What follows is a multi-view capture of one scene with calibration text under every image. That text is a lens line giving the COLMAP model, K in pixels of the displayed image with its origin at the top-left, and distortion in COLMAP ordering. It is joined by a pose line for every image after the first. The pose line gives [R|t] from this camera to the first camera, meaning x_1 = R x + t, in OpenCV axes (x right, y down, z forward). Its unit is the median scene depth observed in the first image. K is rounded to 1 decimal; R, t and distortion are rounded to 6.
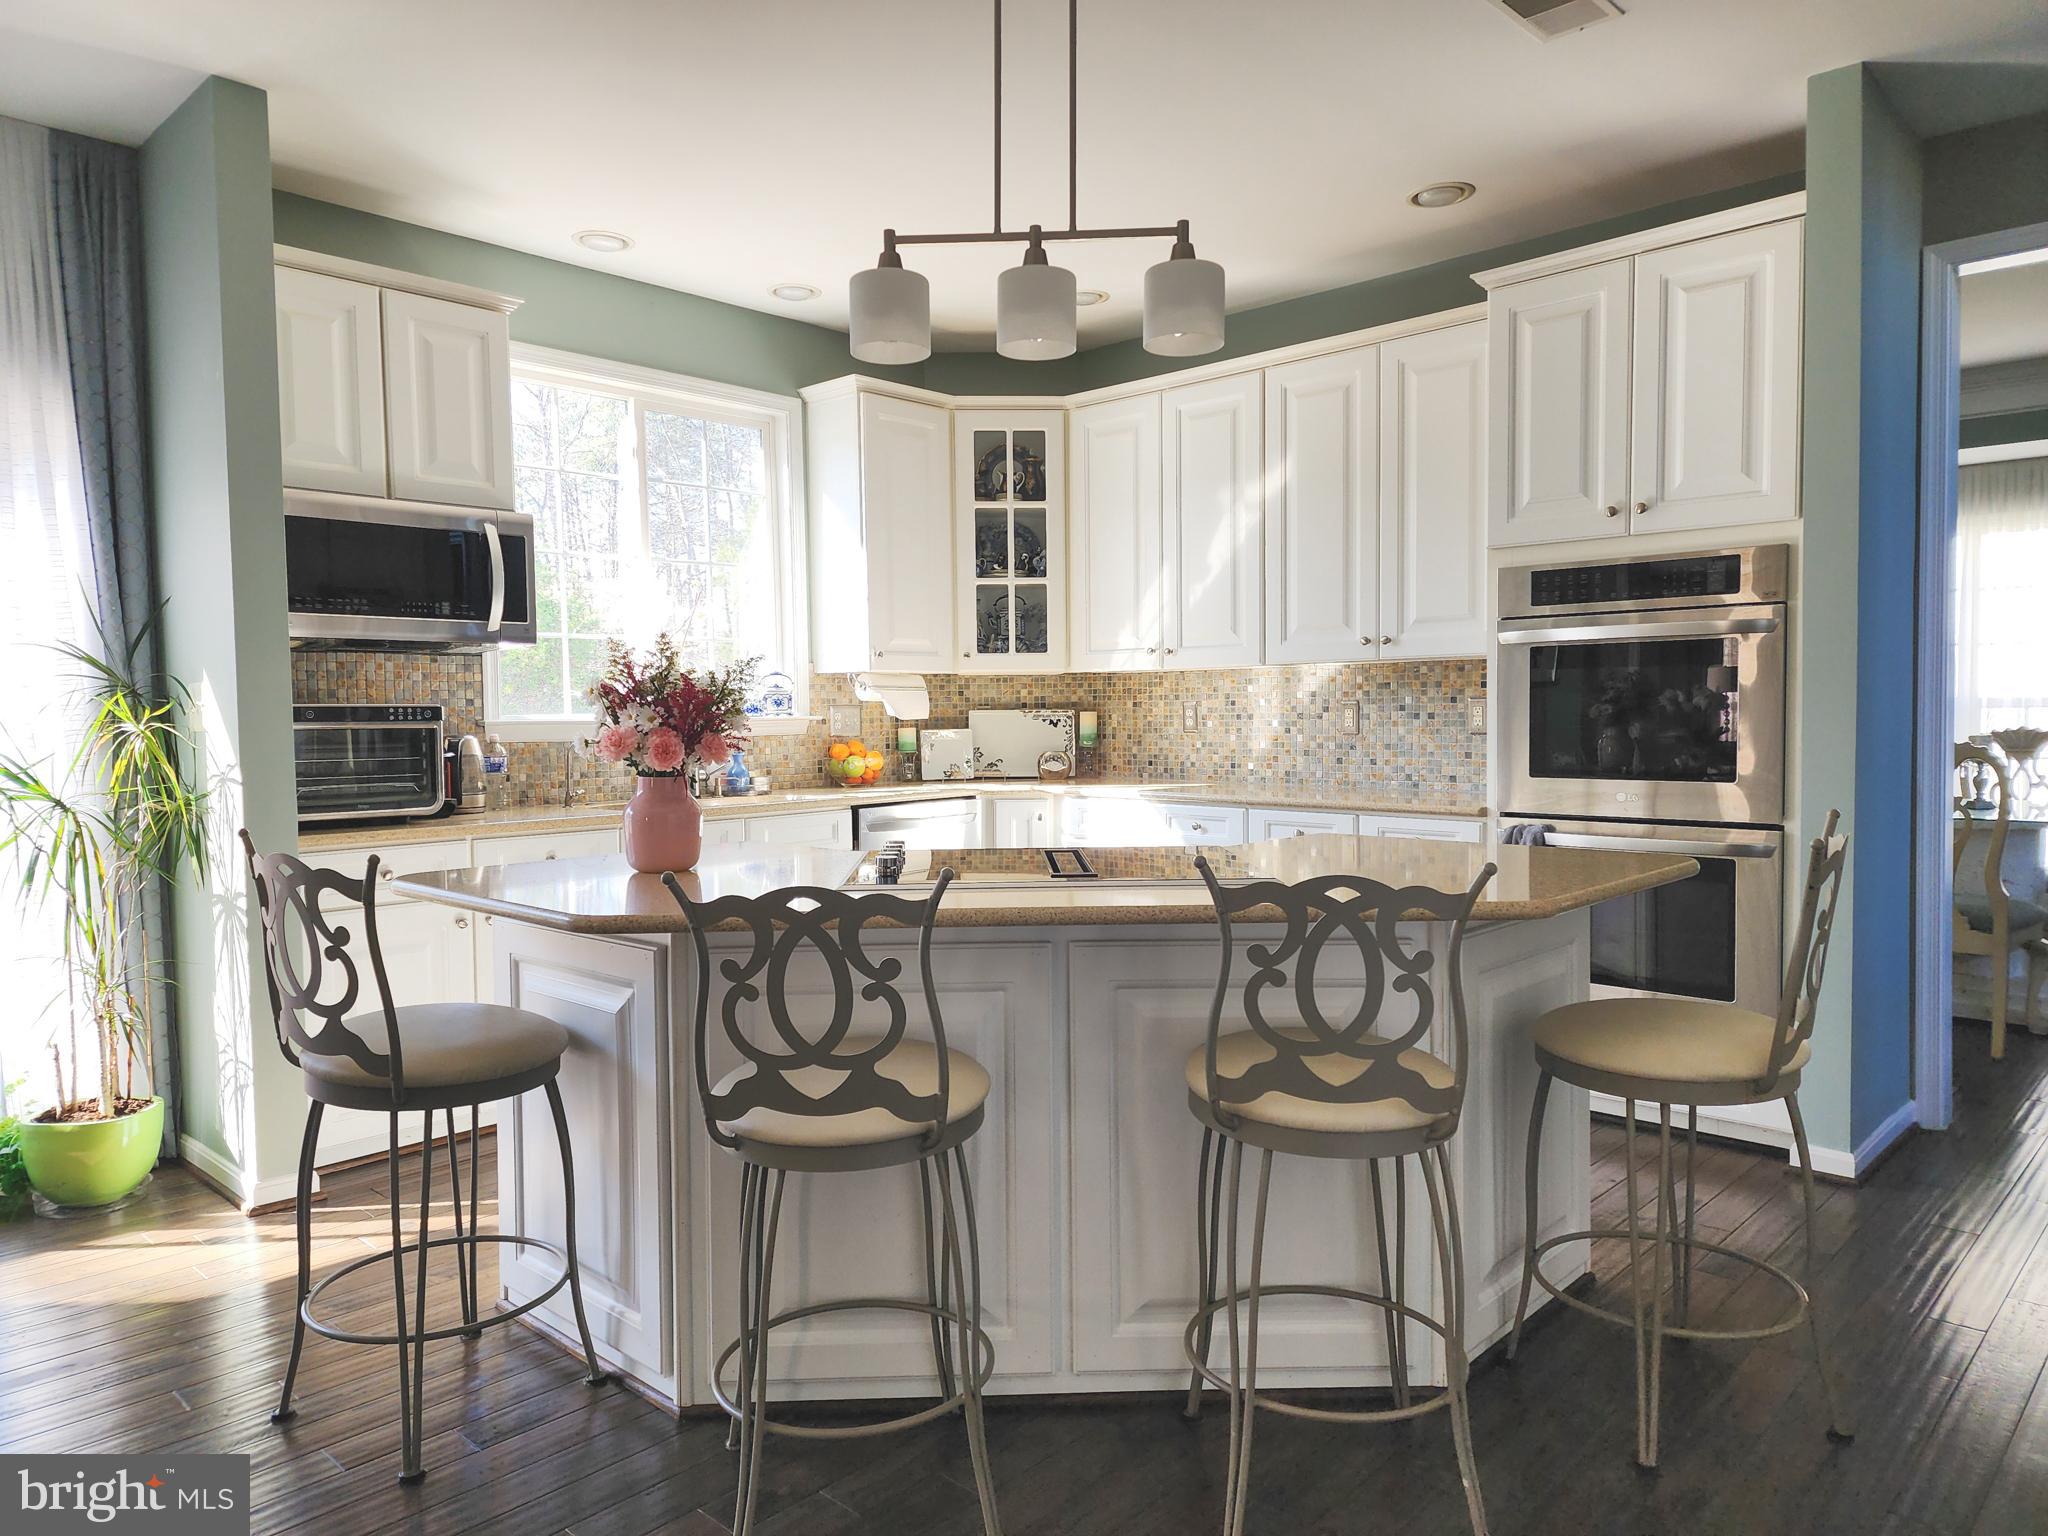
lens RADIAL K [[1358.6, 0, 1018.7], [0, 1358.6, 767.6], [0, 0, 1]] dist [0.079910, -0.077206]
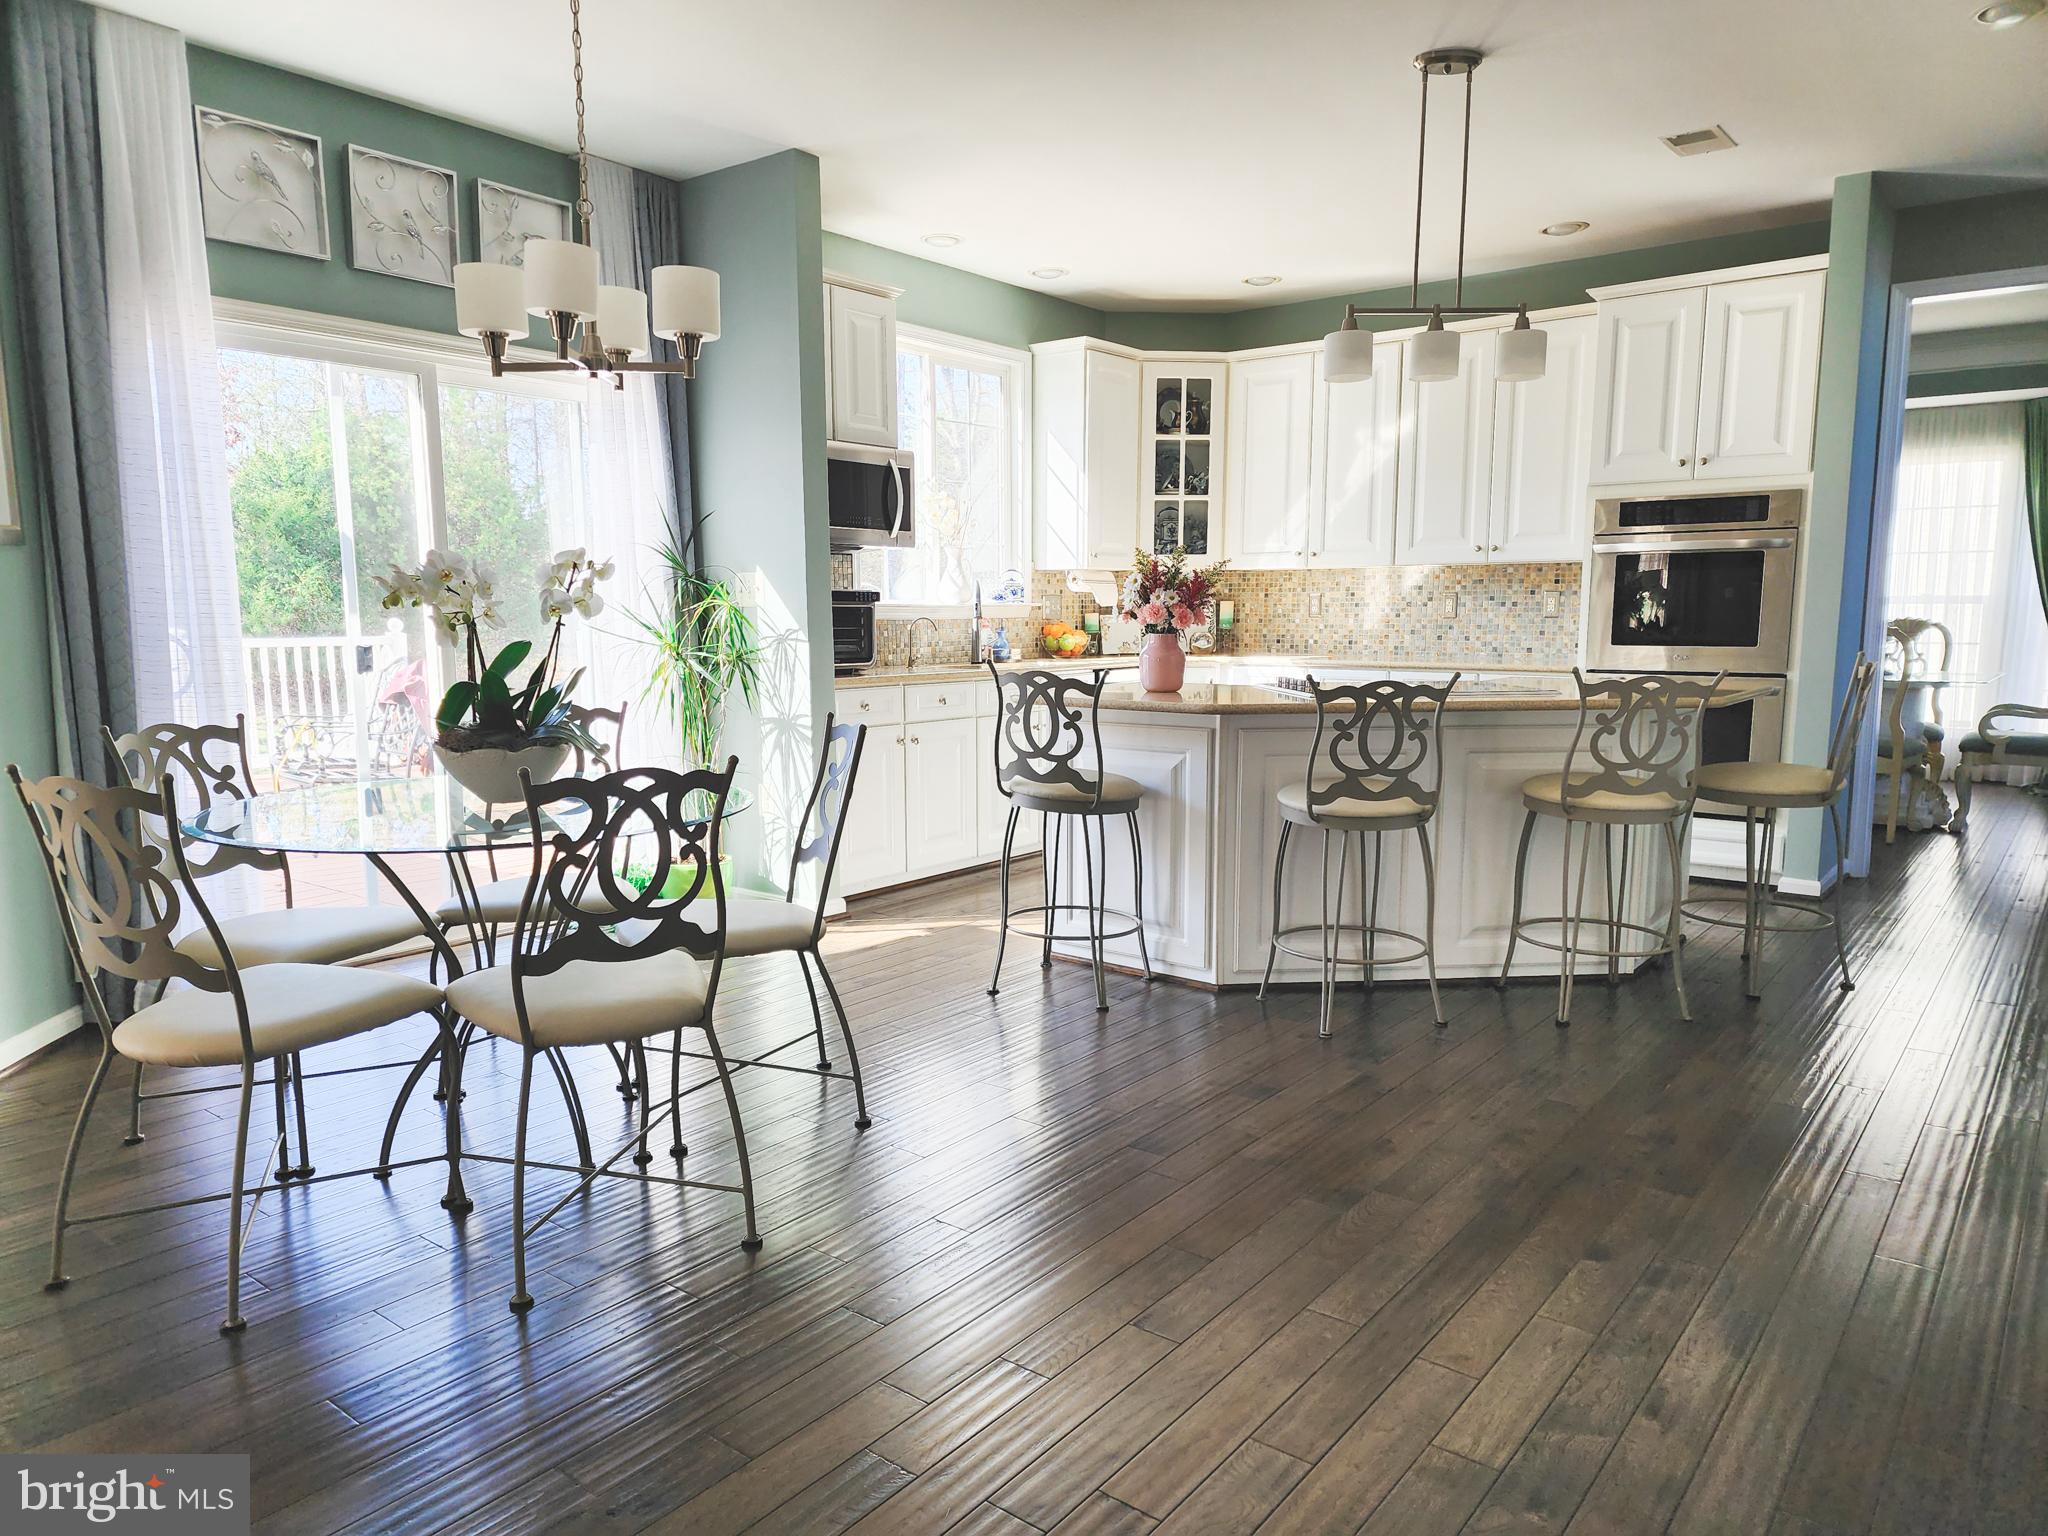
lens RADIAL K [[1358.6, 0, 1013.8], [0, 1358.6, 784.4], [0, 0, 1]] dist [0.079910, -0.077206]
pose [[0.996352, -0.002876, 0.085293, -0.315660], [-0.004567, 0.996204, 0.086934, 0.024742], [-0.085219, -0.087007, 0.992556, -0.337076]]
